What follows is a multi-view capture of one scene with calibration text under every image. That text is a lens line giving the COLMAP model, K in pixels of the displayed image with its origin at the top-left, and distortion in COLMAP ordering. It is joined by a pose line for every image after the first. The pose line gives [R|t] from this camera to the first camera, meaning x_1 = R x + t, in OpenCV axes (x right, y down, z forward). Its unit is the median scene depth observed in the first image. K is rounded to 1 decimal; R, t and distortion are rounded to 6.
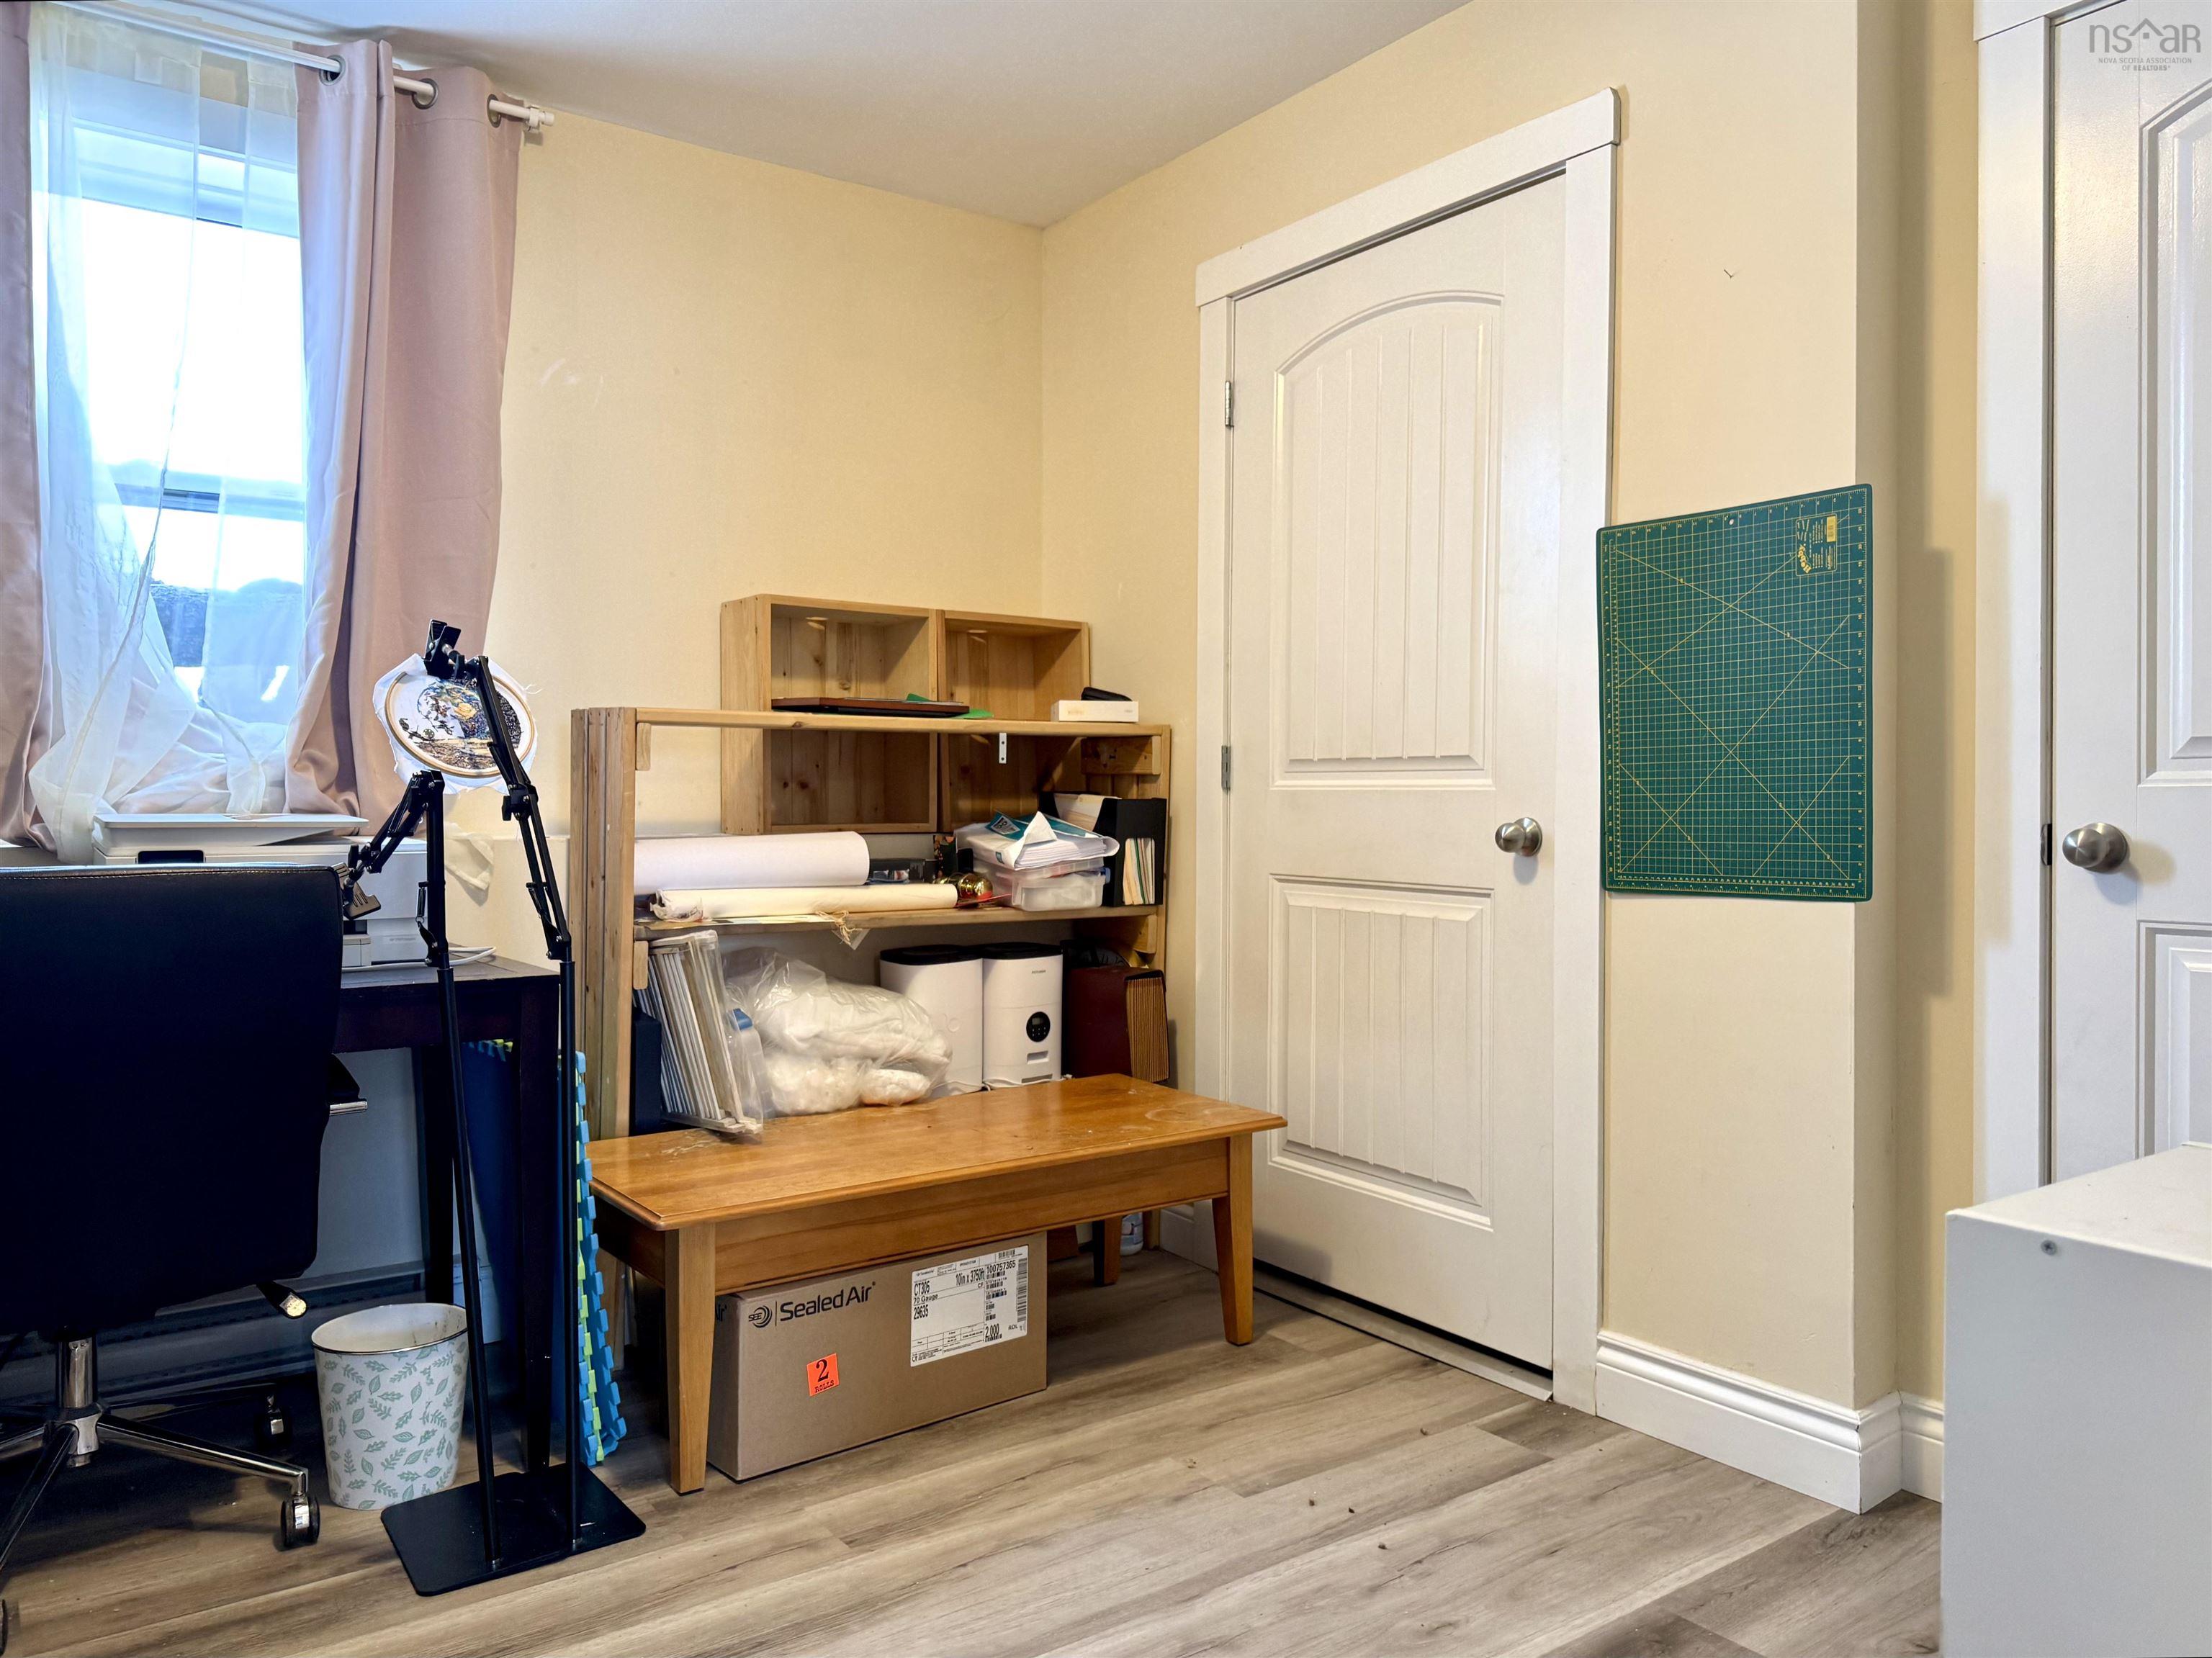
lens RADIAL K [[1570.7, 0, 1097.9], [0, 1570.7, 821.4], [0, 0, 1]] dist [0.063795, -0.110504]
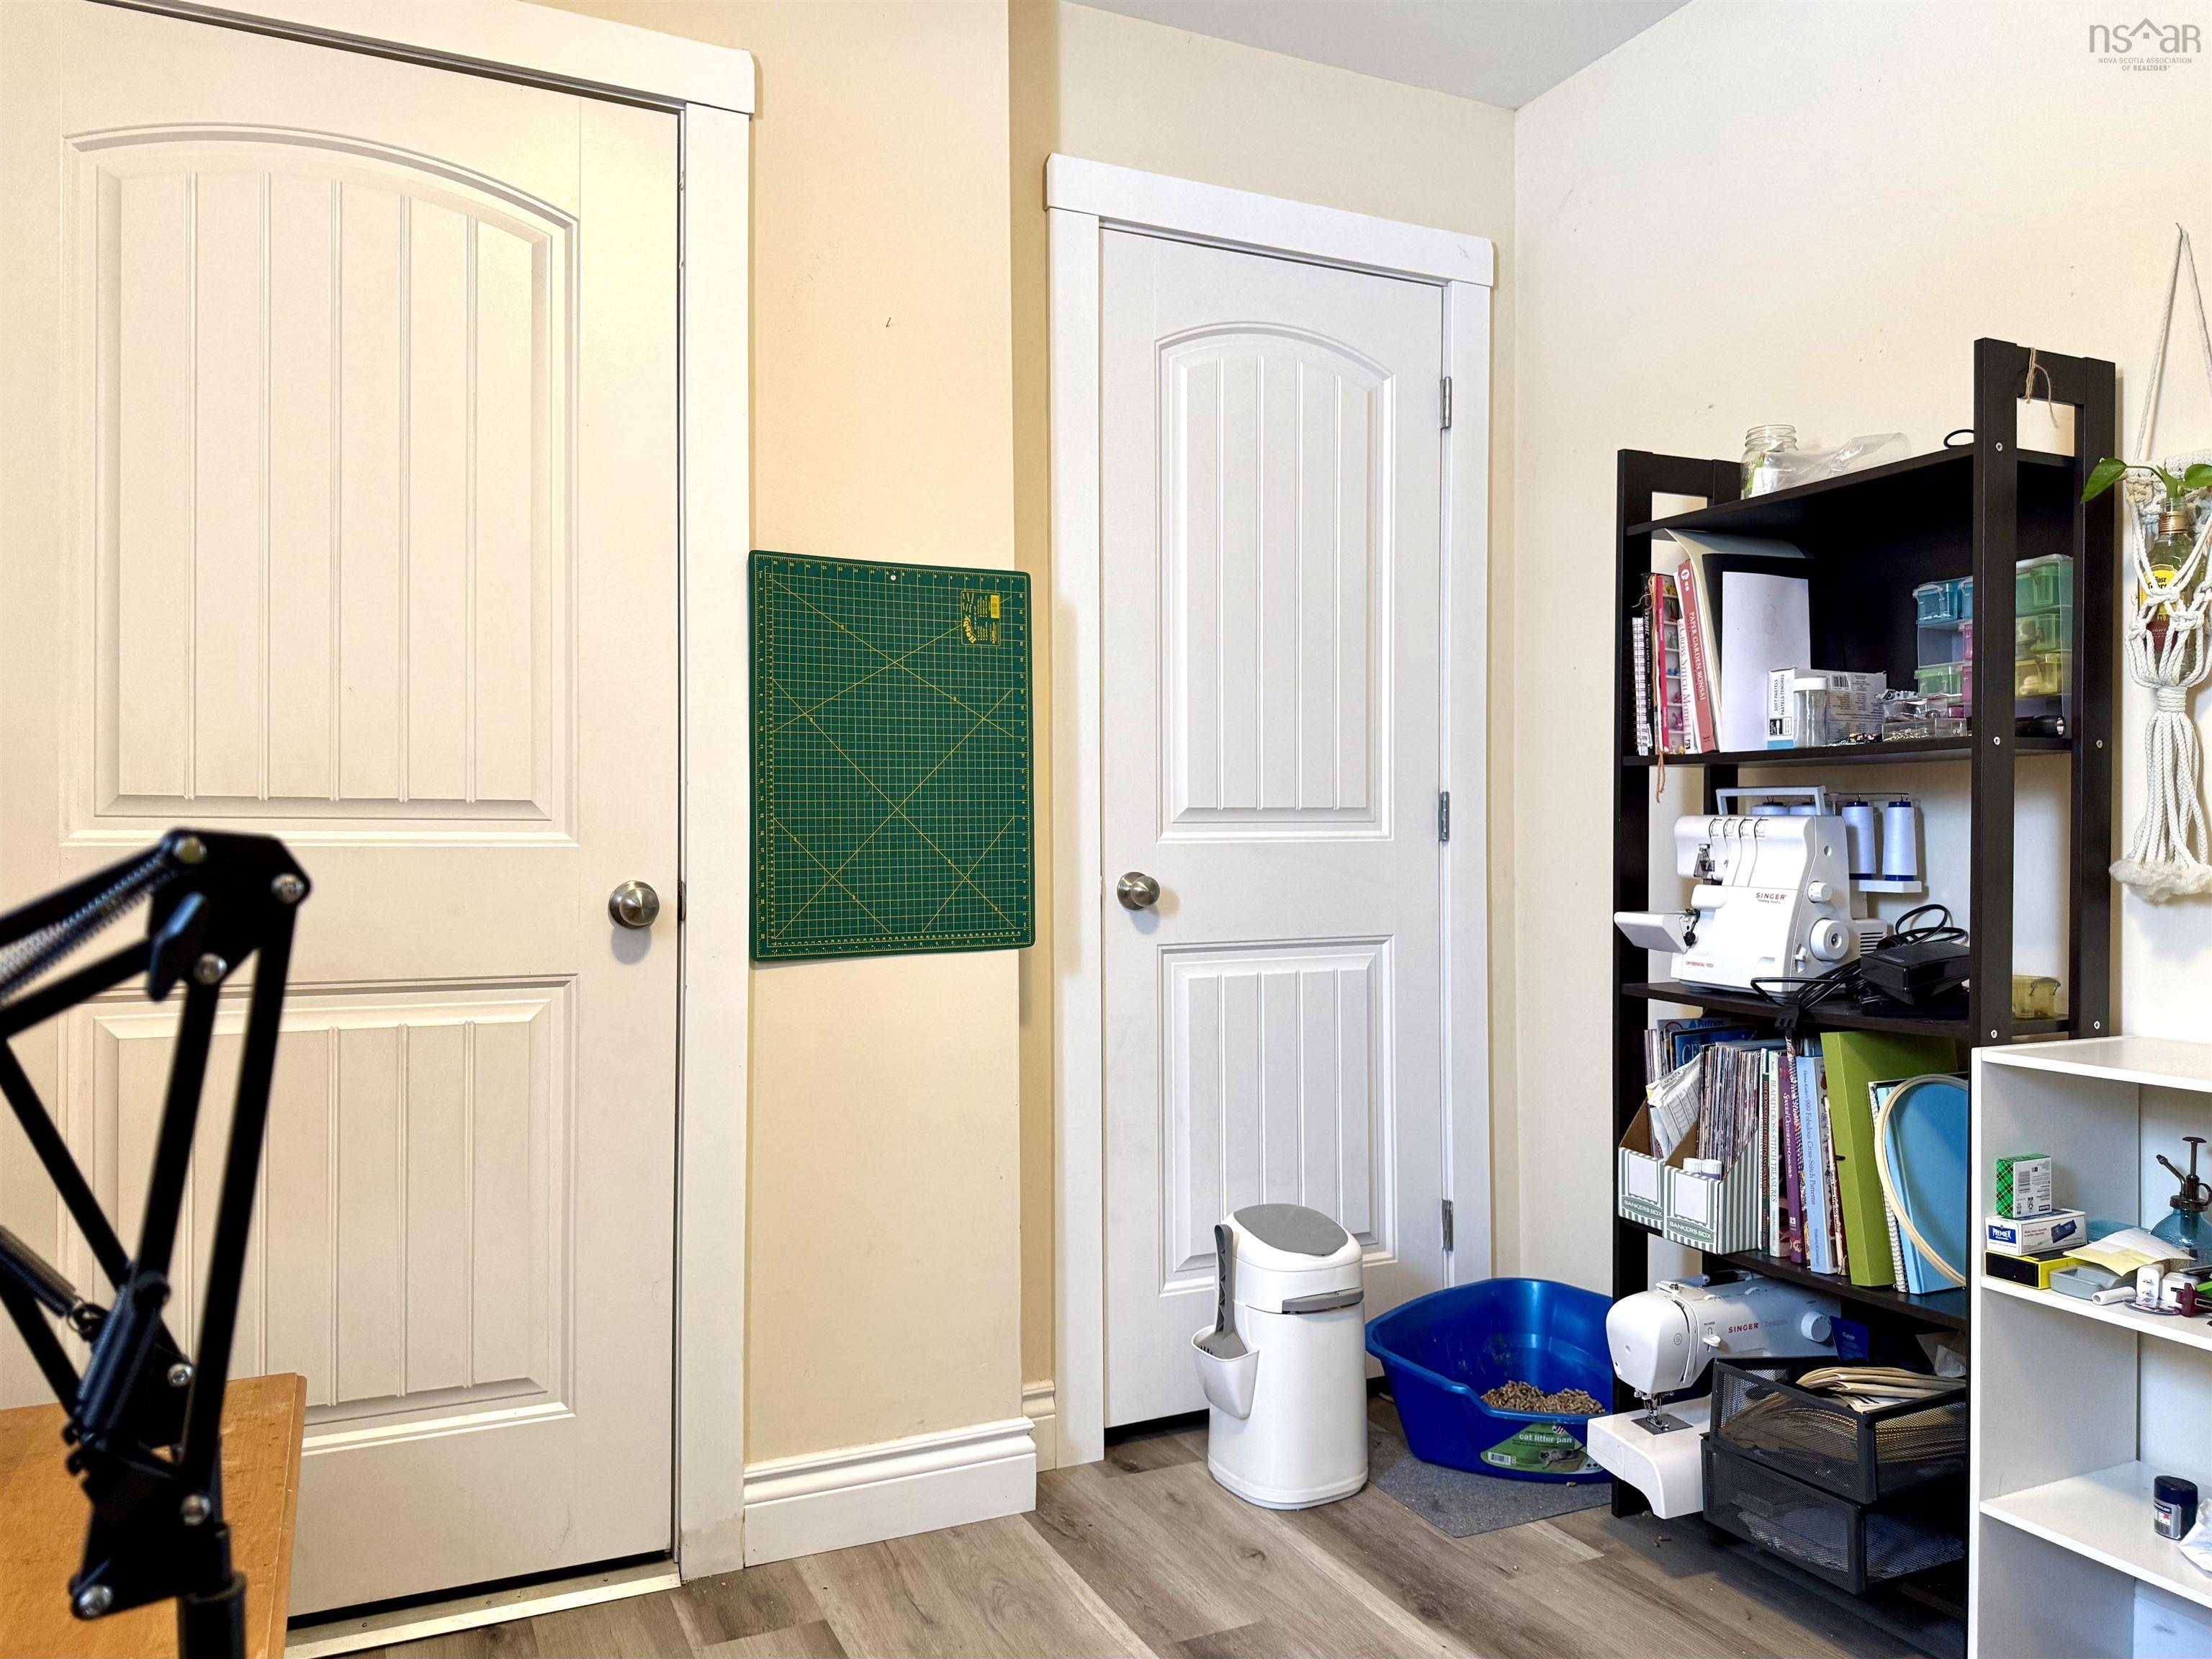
lens RADIAL K [[1544.6, 0, 1111.5], [0, 1544.6, 831.1], [0, 0, 1]] dist [0.079531, -0.106758]
pose [[0.168050, -0.000608, 0.985778, -0.543233], [0.013177, 0.999912, -0.001629, -0.026903], [-0.985690, 0.013264, 0.168043, 0.711990]]
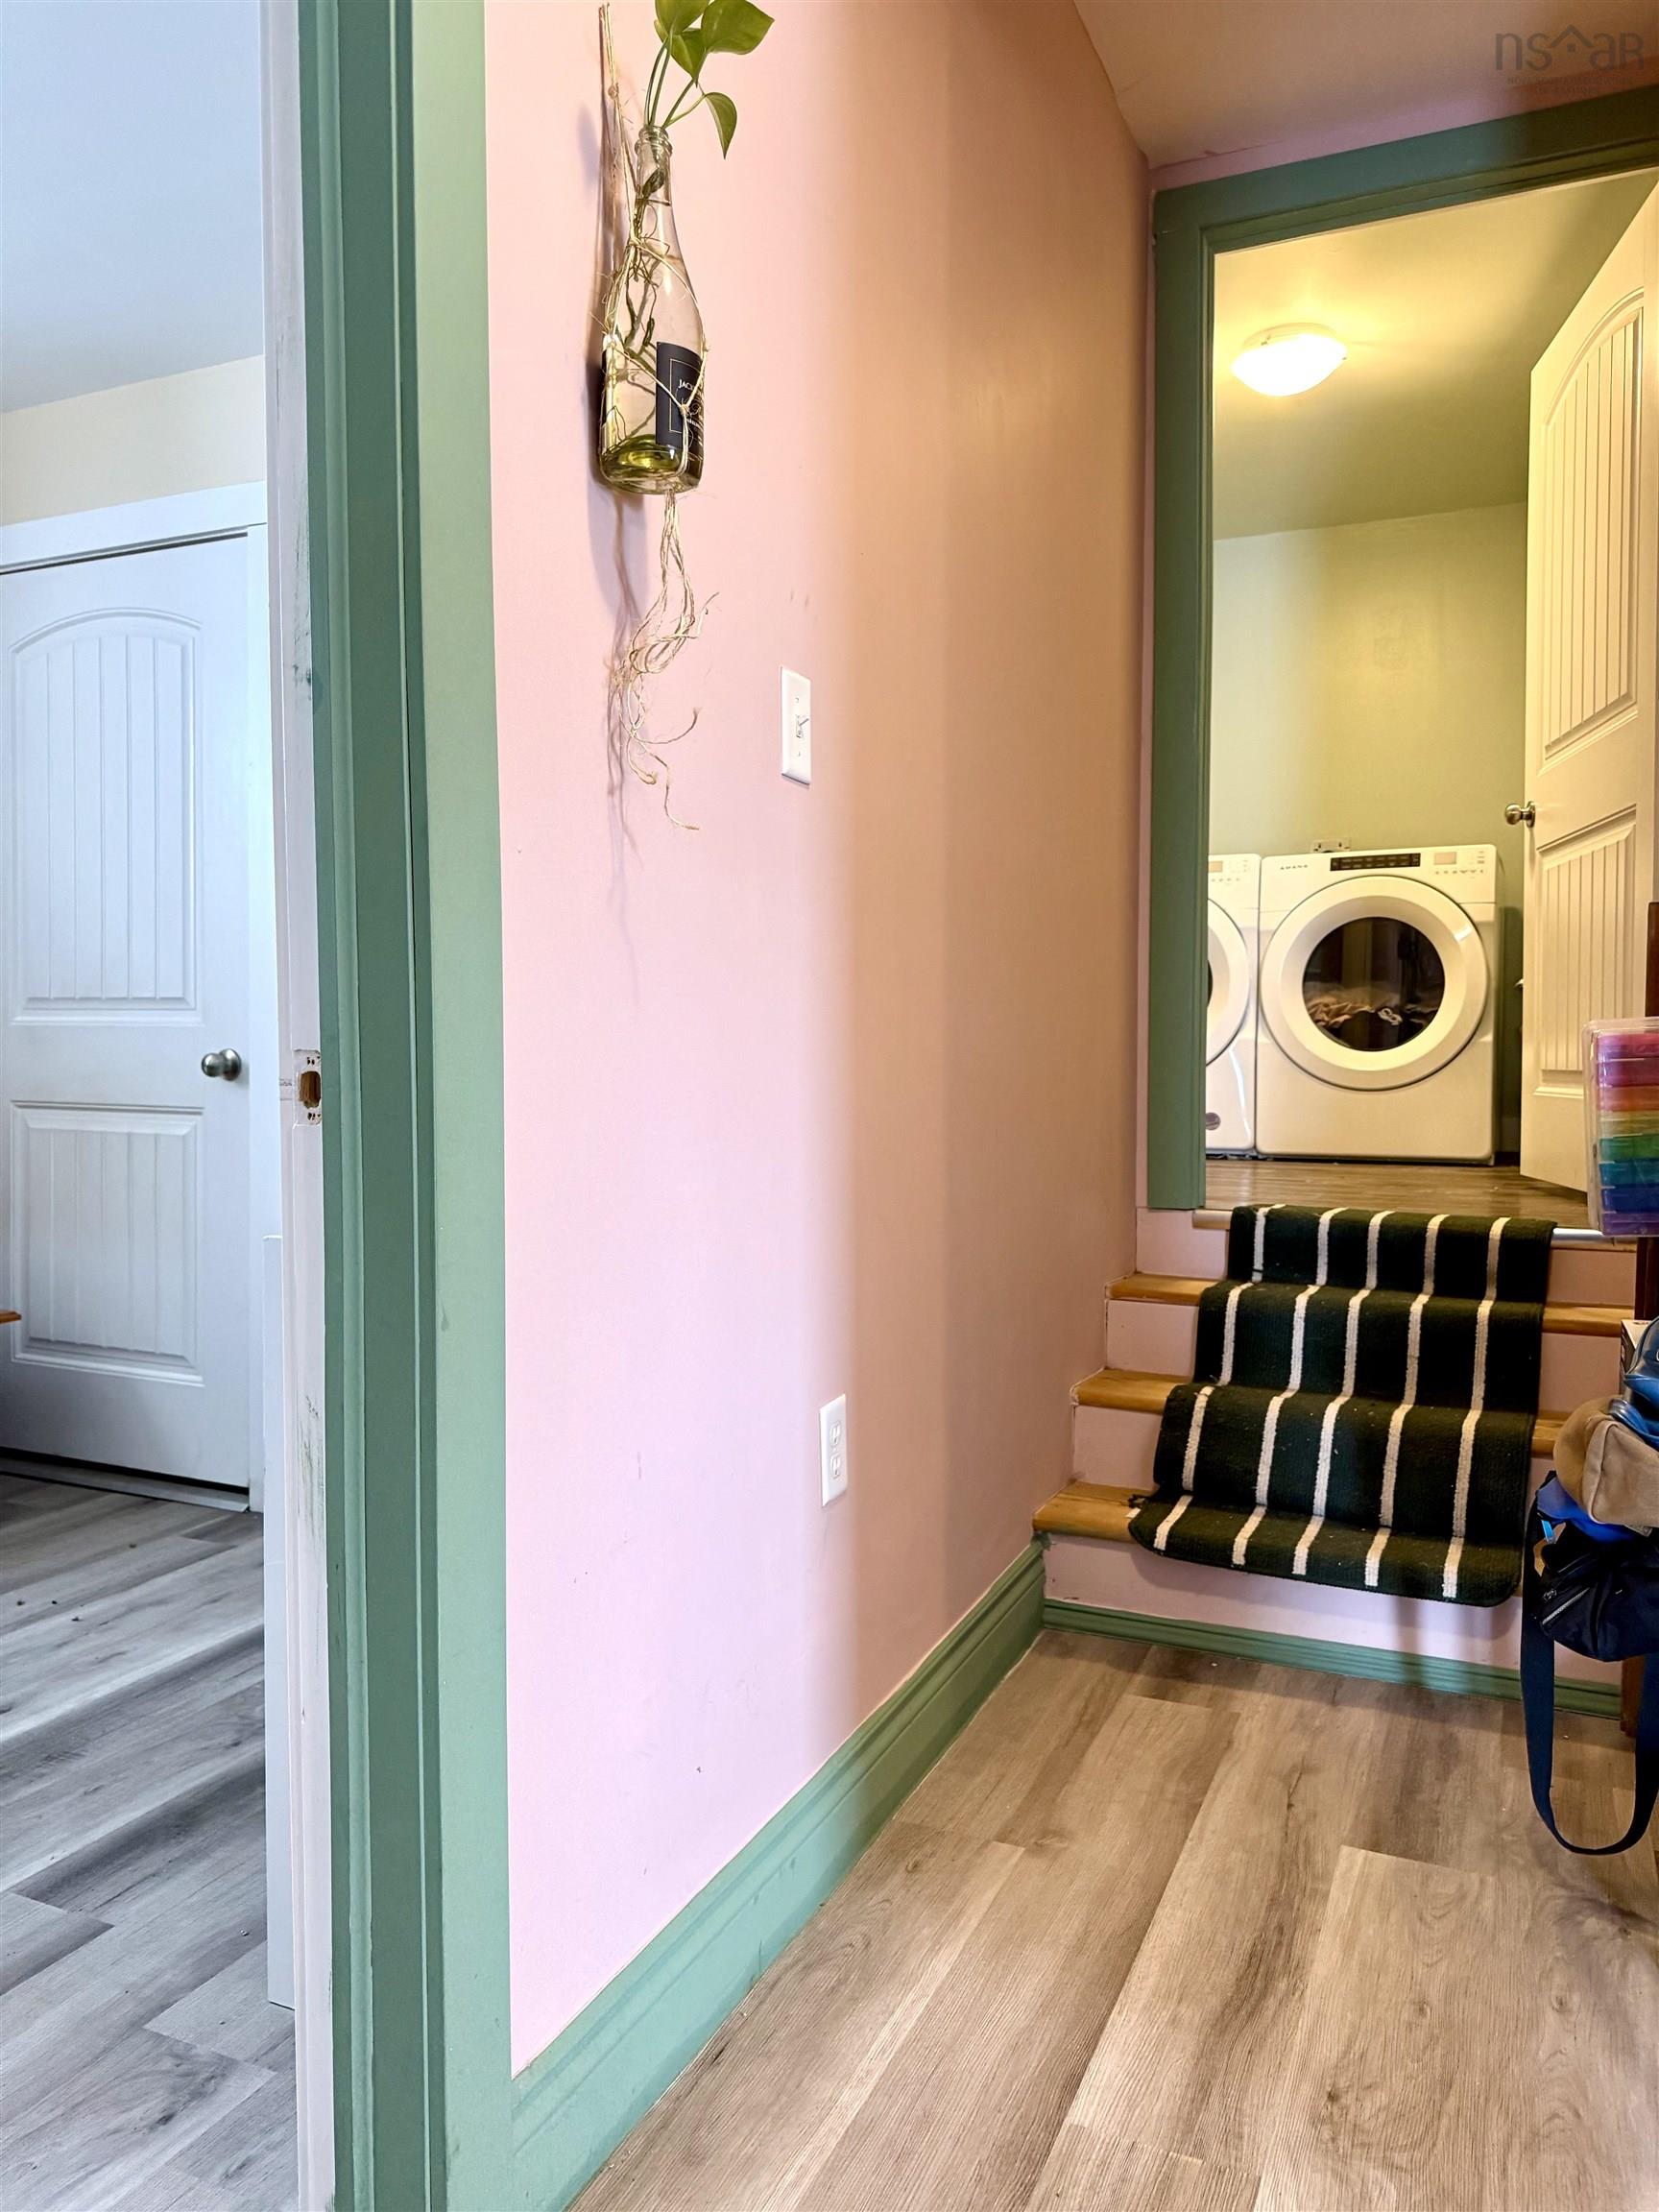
lens RADIAL K [[1570.8, 0, 829.5], [0, 1570.8, 1106.0], [0, 0, 1]] dist [0.063795, -0.110504]
pose [[0.861212, -0.010888, 0.508129, 0.052750], [-0.001161, 0.999726, 0.023391, 0.014255], [-0.508244, -0.020735, 0.860963, -0.354091]]
